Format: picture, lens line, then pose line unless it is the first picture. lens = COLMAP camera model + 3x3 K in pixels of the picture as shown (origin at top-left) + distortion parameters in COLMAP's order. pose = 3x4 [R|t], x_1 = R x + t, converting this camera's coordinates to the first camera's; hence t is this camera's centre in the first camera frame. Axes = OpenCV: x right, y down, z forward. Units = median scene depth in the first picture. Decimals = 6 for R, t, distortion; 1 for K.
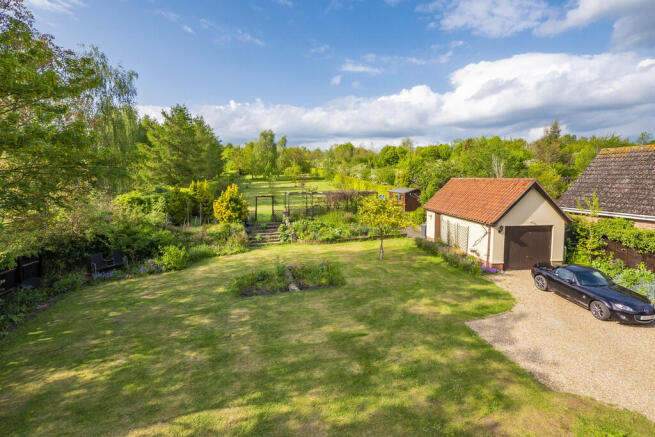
lens RADIAL K [[299.0, 0, 328.9], [0, 299.0, 218.9], [0, 0, 1]] dist [-0.000848, -0.000006]
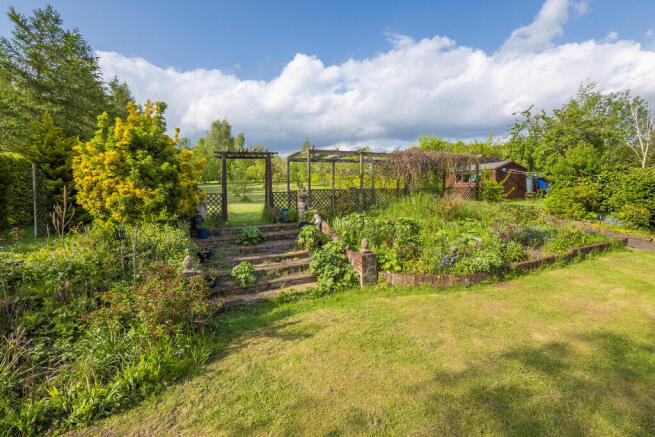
lens RADIAL K [[271.9, 0, 324.6], [0, 271.9, 234.7], [0, 0, 1]] dist [-0.011553, -0.000457]
pose [[0.985701, -0.033043, 0.165233, -0.129582], [0.031067, 0.999412, 0.014530, 0.015745], [-0.165616, -0.009189, 0.986148, 0.473485]]
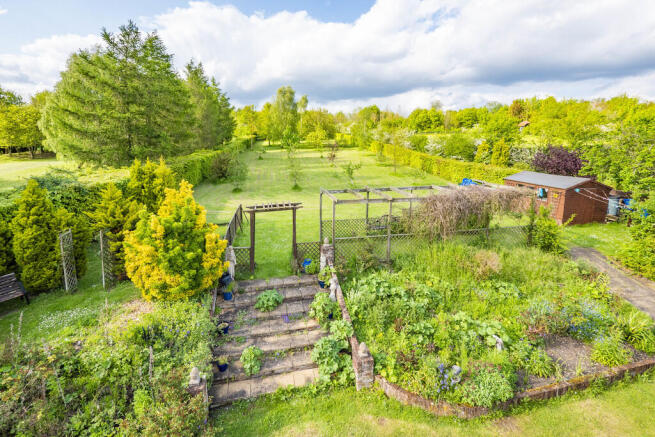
lens RADIAL K [[271.9, 0, 331.0], [0, 271.9, 202.1], [0, 0, 1]] dist [-0.011553, -0.000457]
pose [[0.998931, 0.016540, -0.043157, -0.090653], [-0.013006, 0.996636, 0.080922, -0.082061], [0.044351, -0.080274, 0.995786, 0.472924]]
